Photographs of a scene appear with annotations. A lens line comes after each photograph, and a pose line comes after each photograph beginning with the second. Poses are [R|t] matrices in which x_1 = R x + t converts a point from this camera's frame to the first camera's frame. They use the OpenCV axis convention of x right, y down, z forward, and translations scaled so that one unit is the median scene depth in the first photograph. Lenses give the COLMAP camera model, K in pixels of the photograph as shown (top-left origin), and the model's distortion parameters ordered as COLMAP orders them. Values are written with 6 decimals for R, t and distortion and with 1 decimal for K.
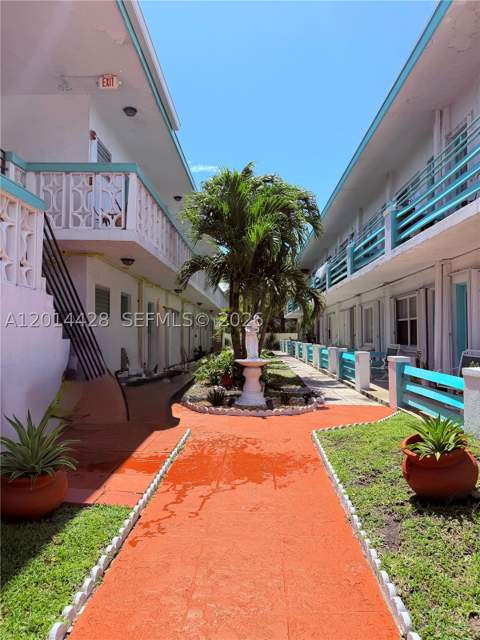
lens RADIAL K [[451.3, 0, 238.9], [0, 451.3, 319.0], [0, 0, 1]] dist [0.015253, 0.000575]
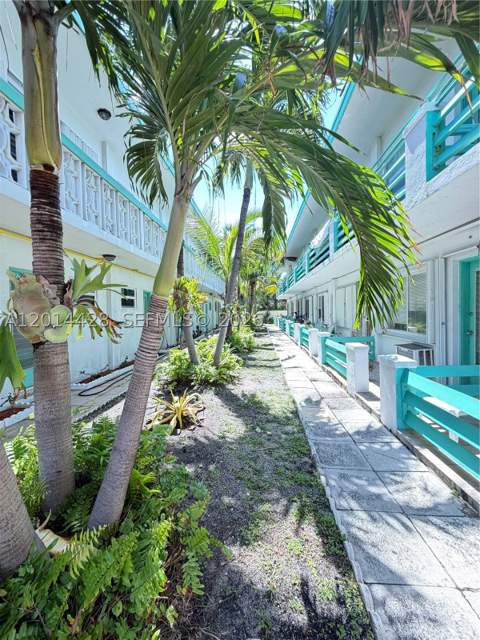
lens RADIAL K [[258.7, 0, 244.8], [0, 258.7, 318.0], [0, 0, 1]] dist [0.000325, 0.000005]
pose [[0.999433, -0.018516, -0.028111, 0.070766], [0.020280, 0.997756, 0.063815, 0.006068], [0.026867, -0.064349, 0.997566, 0.611136]]
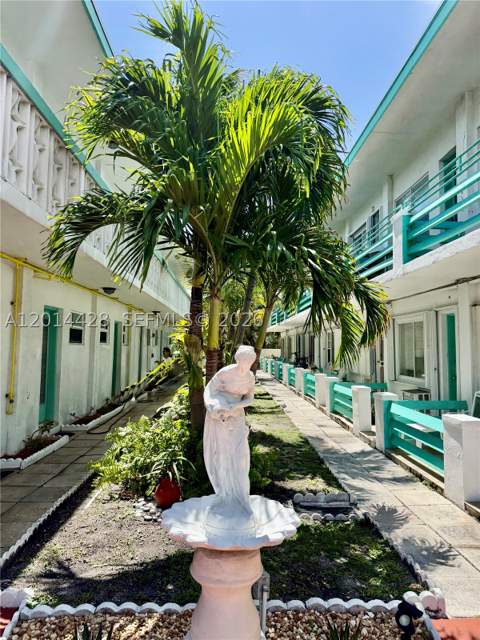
lens RADIAL K [[451.3, 0, 238.9], [0, 451.3, 319.2], [0, 0, 1]] dist [0.015253, 0.000575]
pose [[0.998484, 0.014381, 0.053131, 0.010150], [-0.013074, 0.999605, -0.024873, -0.009050], [-0.053467, 0.024141, 0.998278, 0.362879]]
